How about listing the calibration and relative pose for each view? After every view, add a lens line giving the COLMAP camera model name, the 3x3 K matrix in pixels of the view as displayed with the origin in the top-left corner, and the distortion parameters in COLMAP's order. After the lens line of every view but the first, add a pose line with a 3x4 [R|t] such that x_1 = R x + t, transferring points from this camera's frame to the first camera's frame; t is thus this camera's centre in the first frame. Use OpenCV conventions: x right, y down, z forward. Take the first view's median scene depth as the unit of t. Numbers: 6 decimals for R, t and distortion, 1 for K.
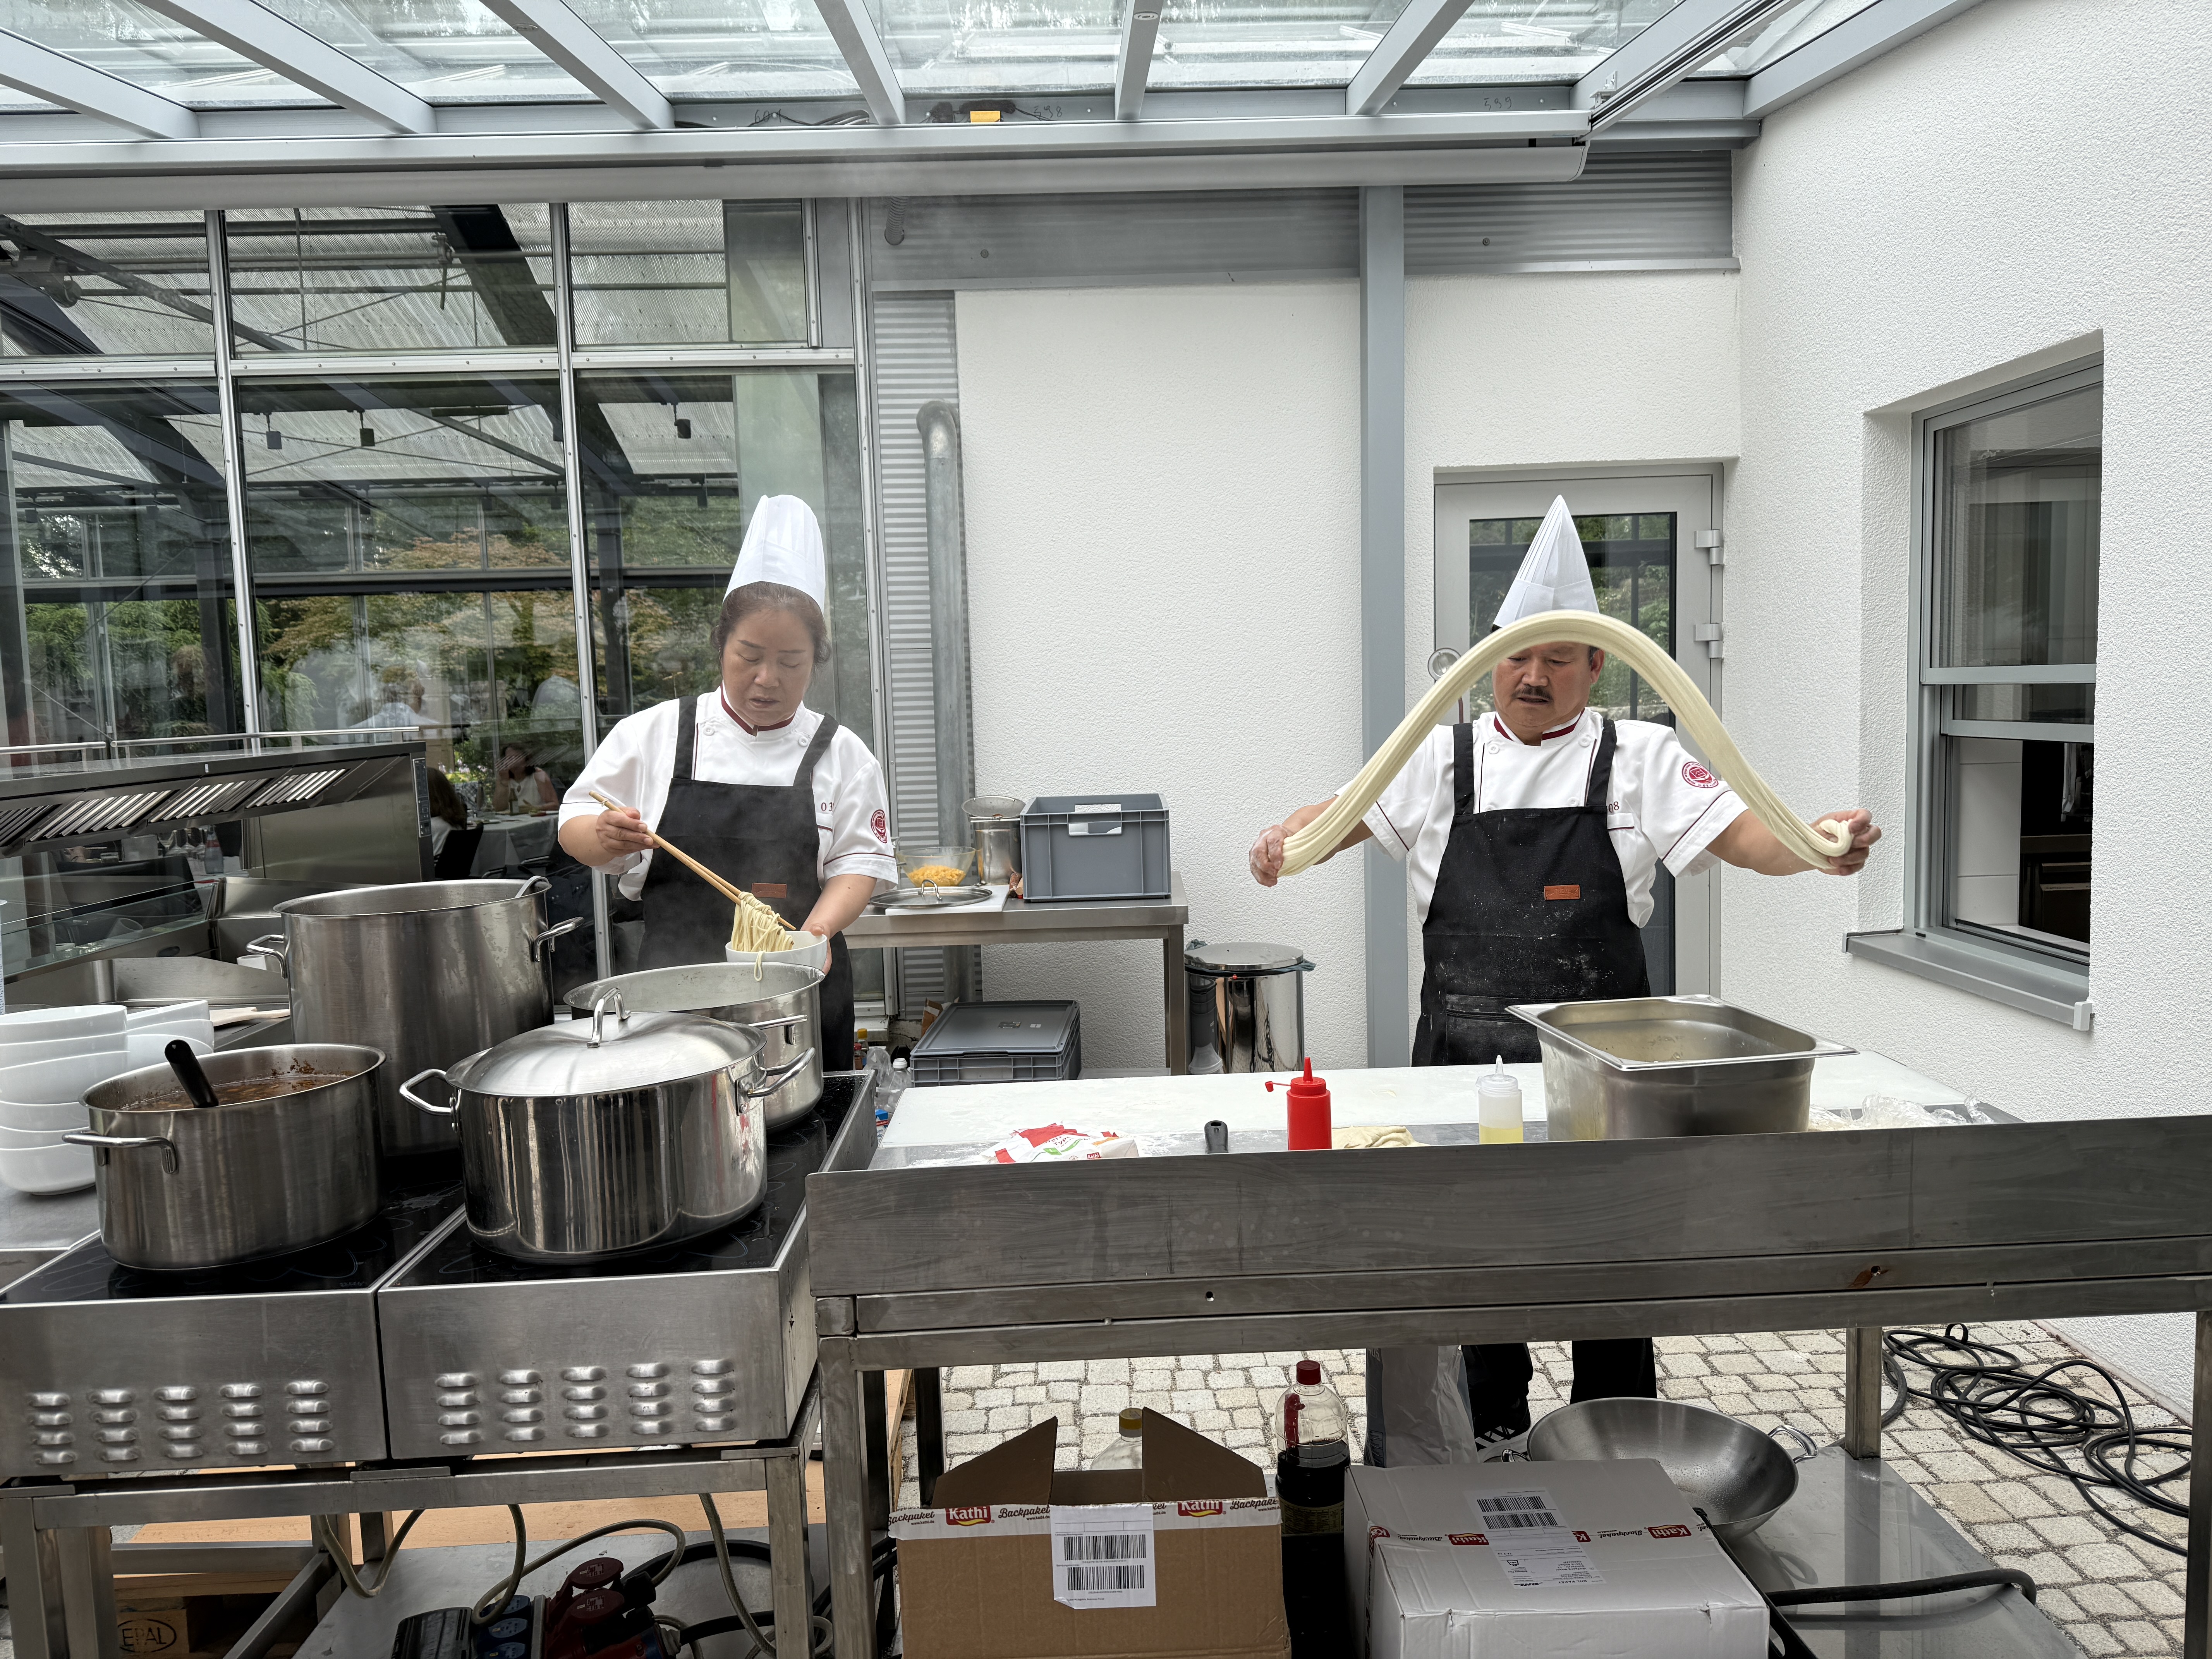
lens RADIAL K [[1545.1, 0, 1100.4], [0, 1545.1, 826.5], [0, 0, 1]] dist [0.026794, -0.032630]
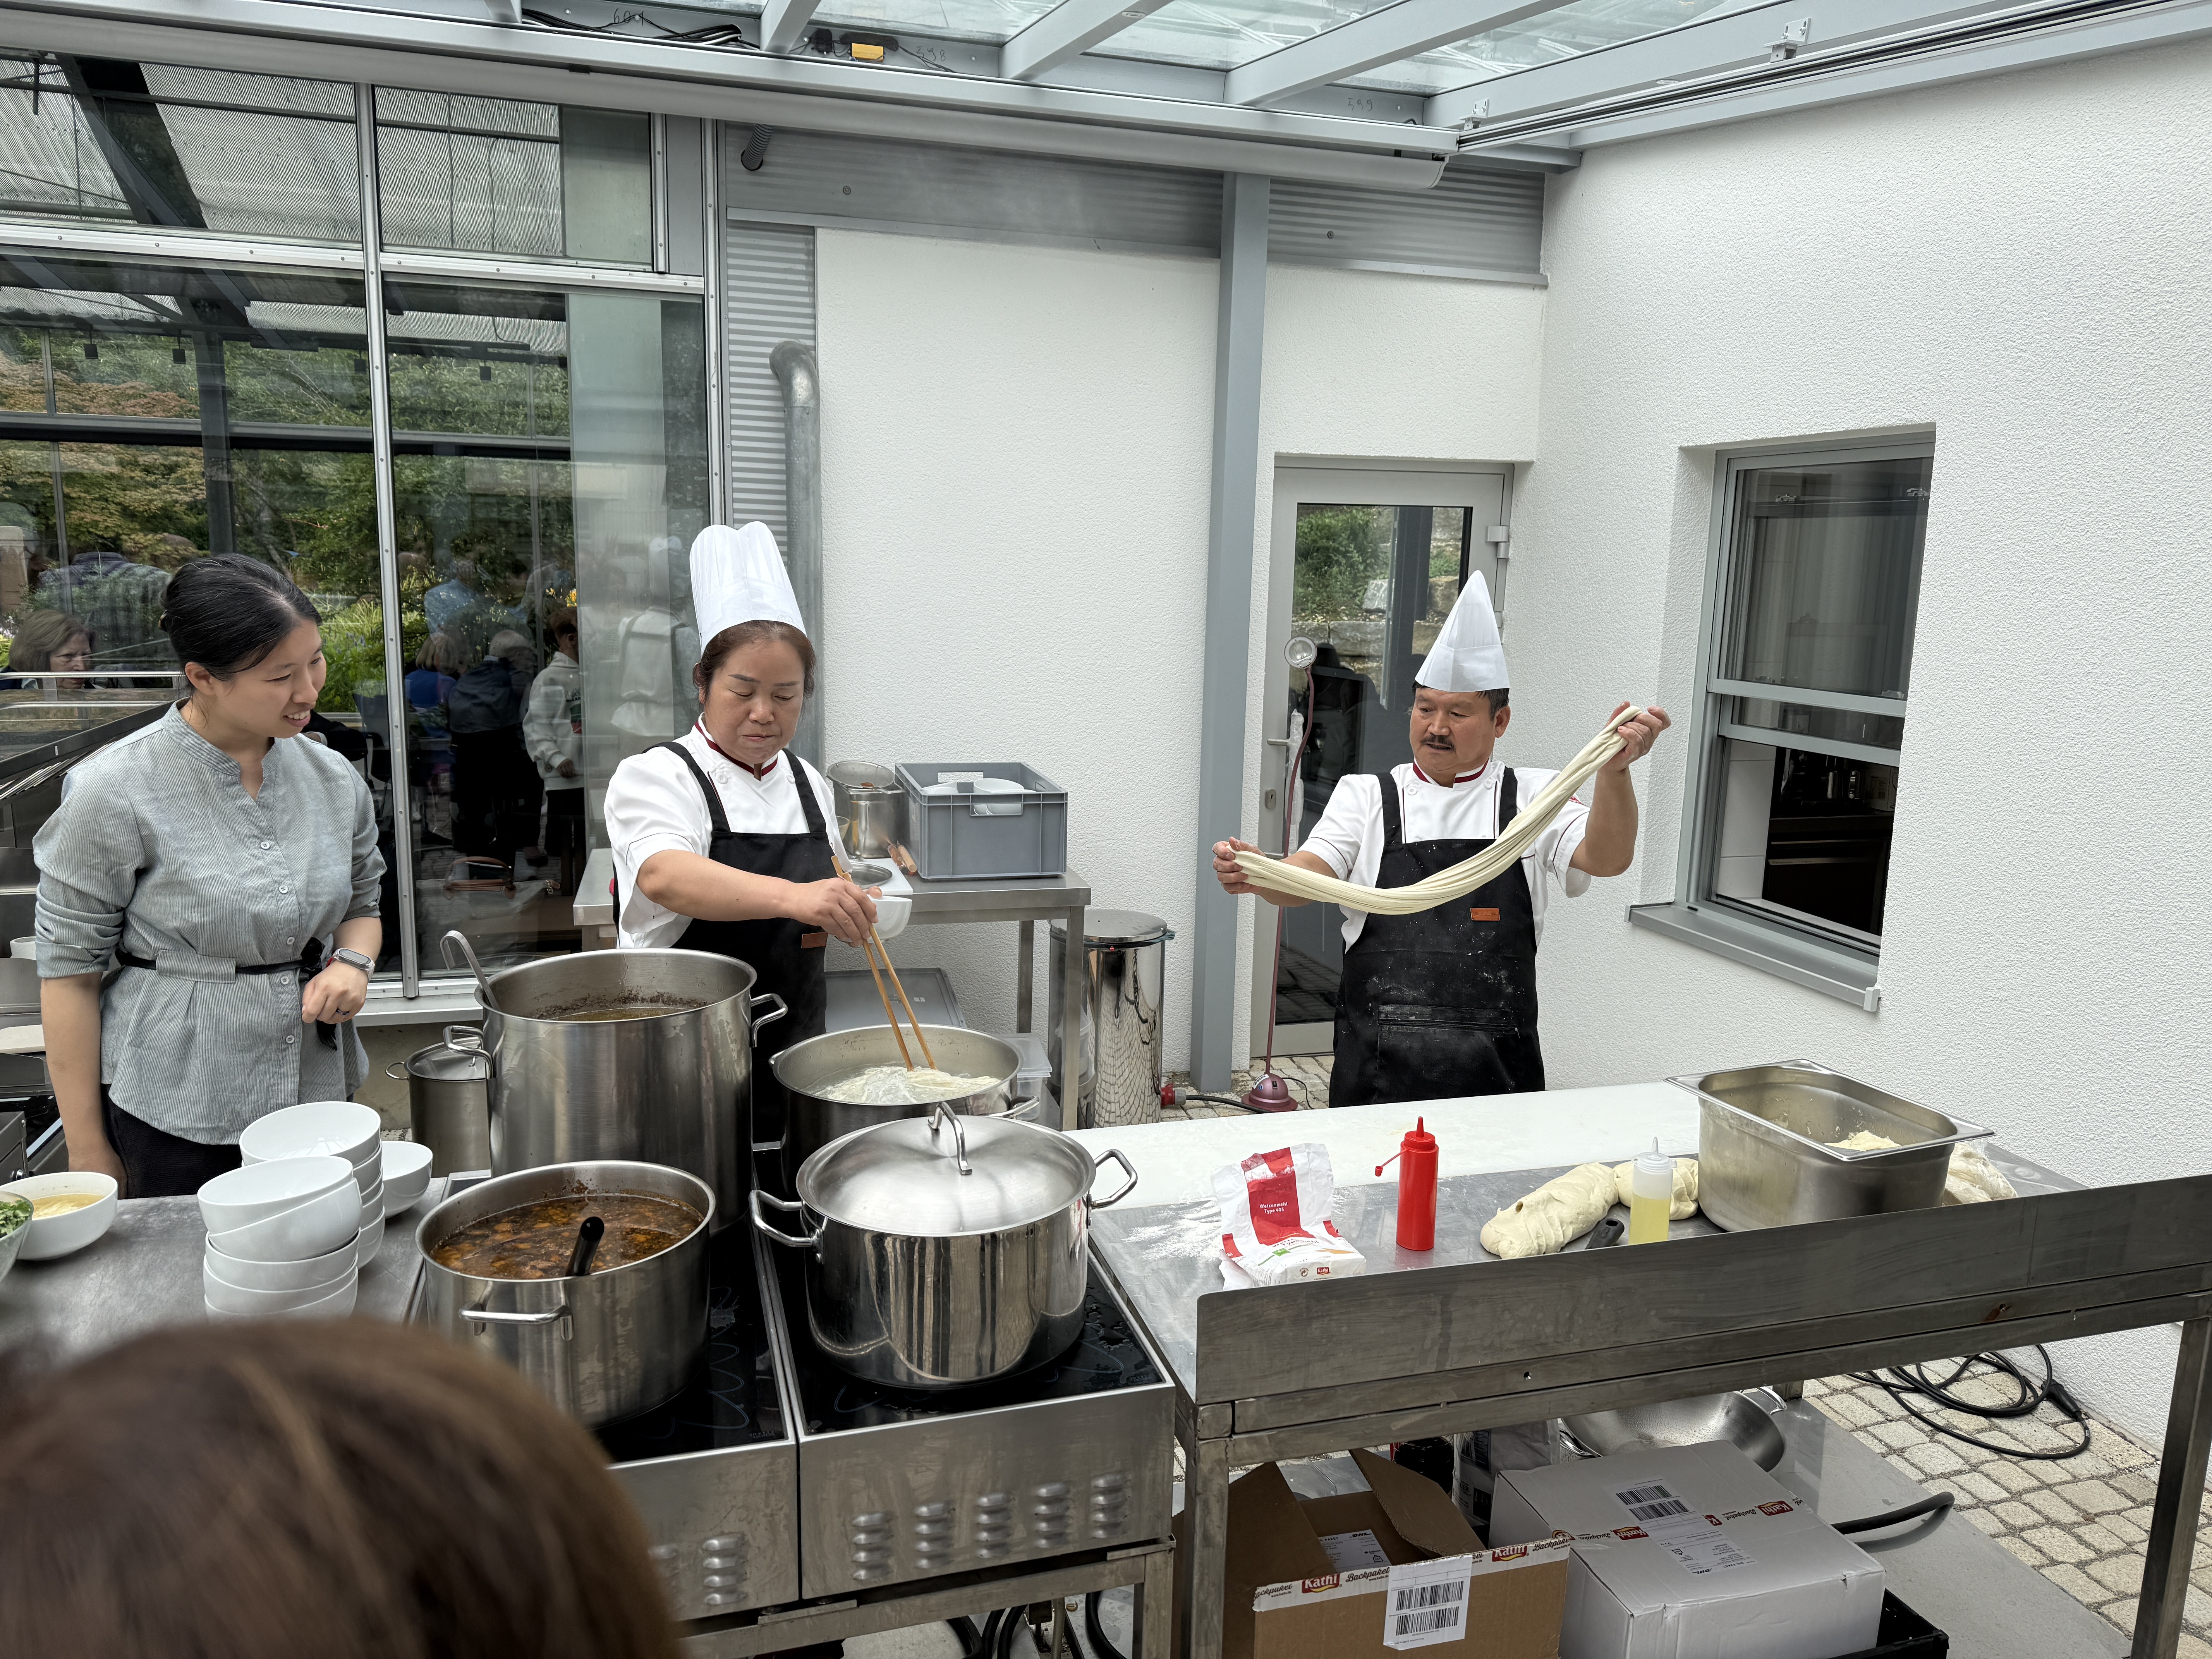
lens RADIAL K [[1545.1, 0, 1113.8], [0, 1545.1, 832.4], [0, 0, 1]] dist [0.026794, -0.032630]
pose [[0.964807, 0.008512, 0.262822, -0.197097], [-0.029767, 0.996587, 0.076997, -0.064521], [-0.261269, -0.082111, 0.961767, 0.006227]]
